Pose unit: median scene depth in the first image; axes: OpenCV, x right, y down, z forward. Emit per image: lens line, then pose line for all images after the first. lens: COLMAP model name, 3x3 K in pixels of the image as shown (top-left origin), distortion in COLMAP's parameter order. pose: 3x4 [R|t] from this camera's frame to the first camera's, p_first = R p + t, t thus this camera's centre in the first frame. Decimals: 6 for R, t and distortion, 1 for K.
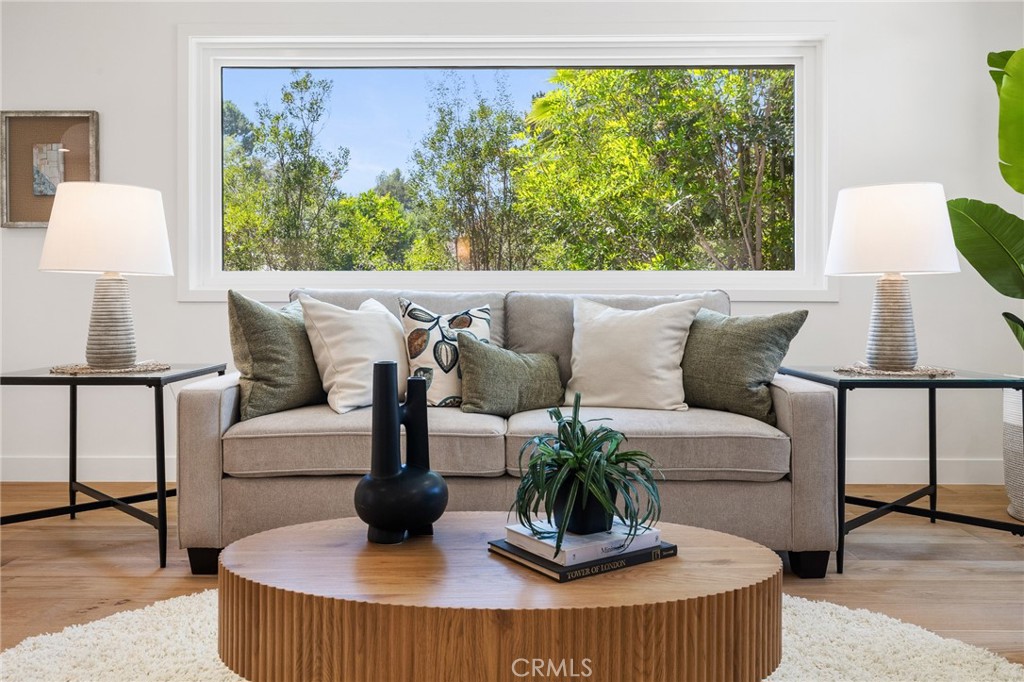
lens RADIAL K [[815.8, 0, 513.4], [0, 815.8, 326.5], [0, 0, 1]] dist [0.007939, -0.003797]
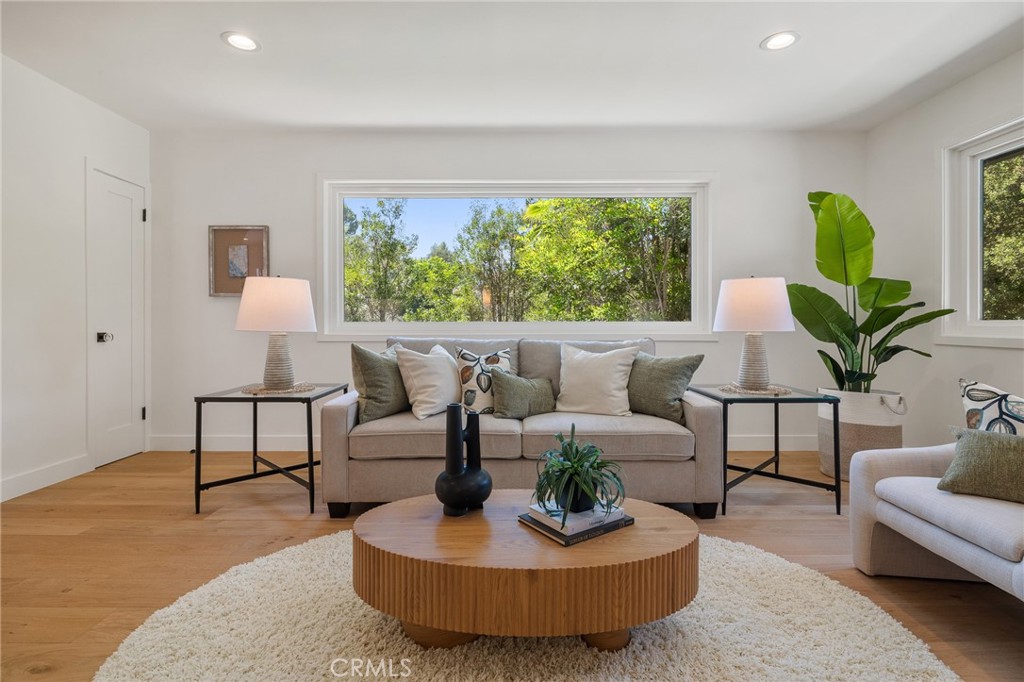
lens RADIAL K [[491.9, 0, 519.1], [0, 491.9, 337.6], [0, 0, 1]] dist [-0.005132, -0.000257]
pose [[0.999935, -0.001576, 0.011313, -0.024524], [0.001550, 0.999996, 0.002382, -0.058108], [-0.011316, -0.002364, 0.999933, 0.012572]]
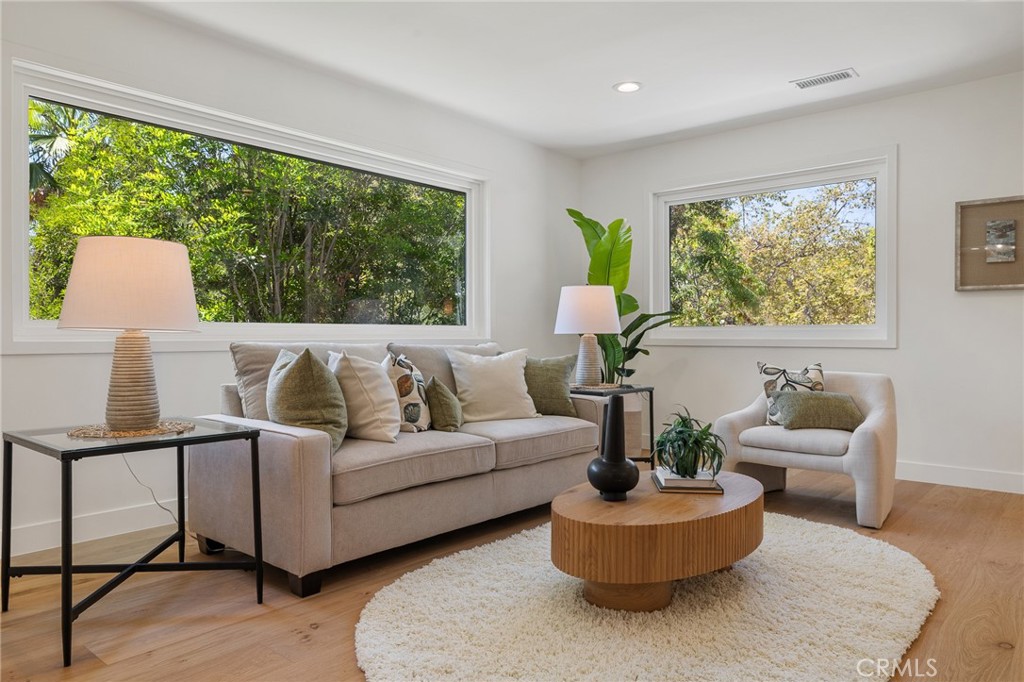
lens RADIAL K [[690.2, 0, 512.0], [0, 690.2, 341.0], [0, 0, 1]] dist [0.004287, 0.001613]
pose [[0.647885, -0.007113, 0.761705, -0.900224], [0.020888, 0.999746, -0.008431, -0.040393], [-0.761451, 0.021373, 0.647870, 0.138667]]
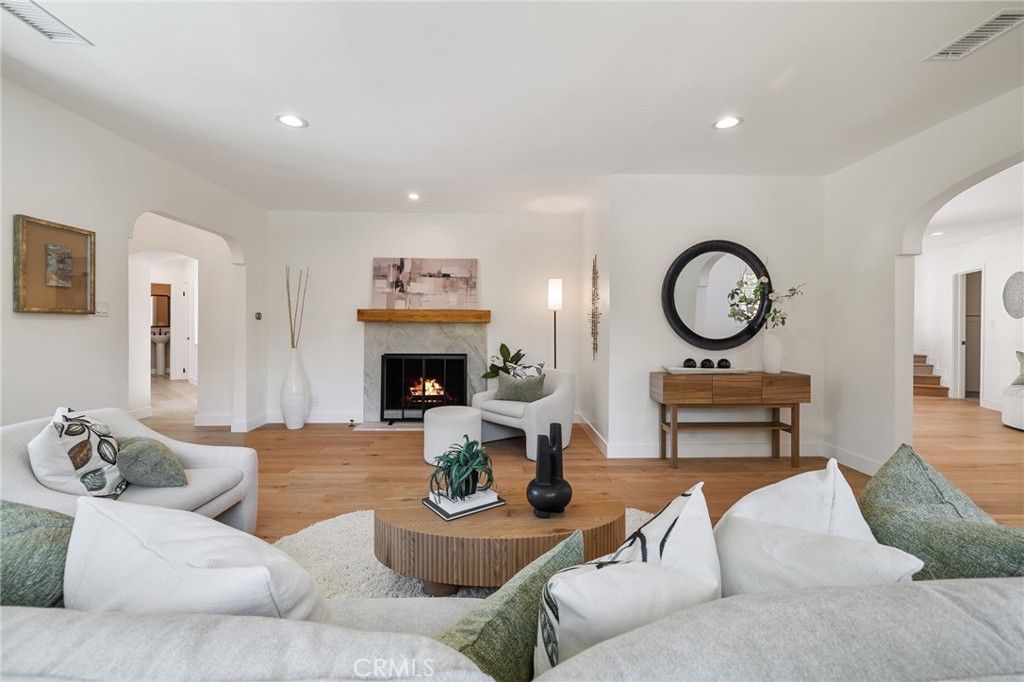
lens RADIAL K [[435.6, 0, 513.0], [0, 435.6, 327.1], [0, 0, 1]] dist [0.000382, 0.000021]
pose [[-0.998609, -0.004228, -0.052555, 0.025100], [-0.005703, 0.999593, 0.027950, -0.151066], [0.052415, 0.028211, -0.998227, 1.382004]]
